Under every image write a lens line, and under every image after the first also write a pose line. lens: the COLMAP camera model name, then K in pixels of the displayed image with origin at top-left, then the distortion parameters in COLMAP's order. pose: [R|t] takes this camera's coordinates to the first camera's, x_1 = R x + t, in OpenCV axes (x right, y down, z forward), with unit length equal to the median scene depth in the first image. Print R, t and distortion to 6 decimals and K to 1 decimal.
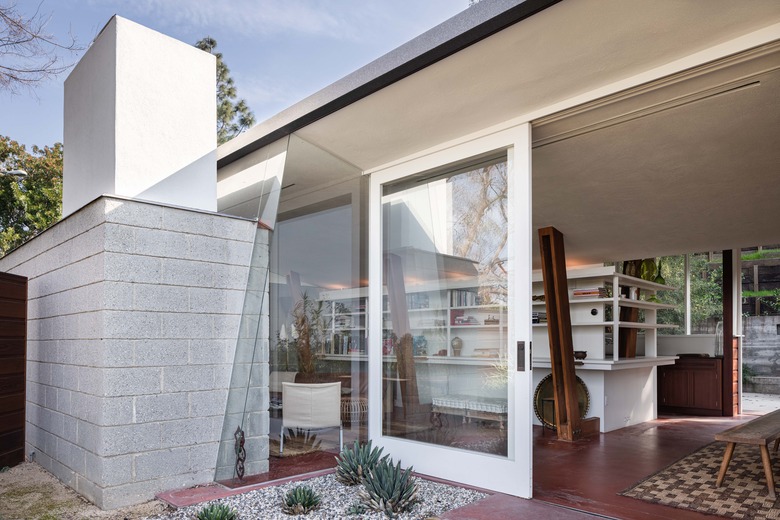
lens RADIAL K [[548.1, 0, 355.3], [0, 548.1, 341.5], [0, 0, 1]] dist [0.014054, 0.003181]
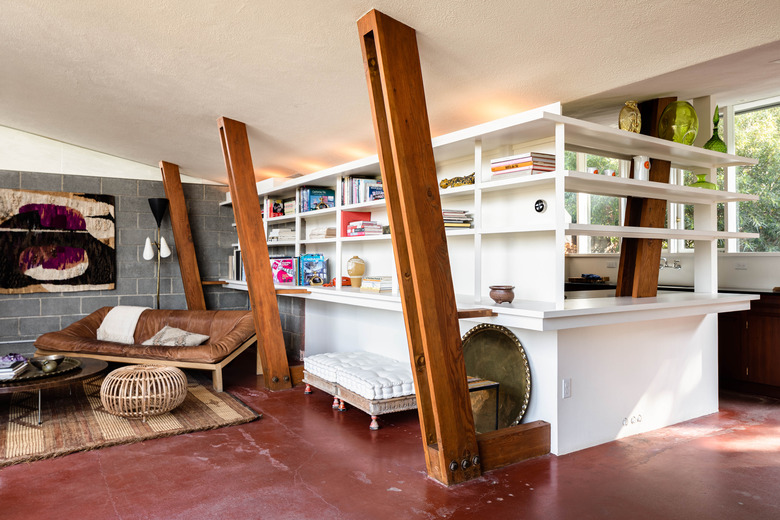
lens RADIAL K [[548.1, 0, 389.0], [0, 548.1, 255.5], [0, 0, 1]] dist [0.014054, 0.003181]
pose [[0.980245, 0.000446, -0.197788, 0.364815], [-0.001711, 0.999979, -0.006225, -0.005633], [0.197781, 0.006440, 0.980225, 0.452024]]
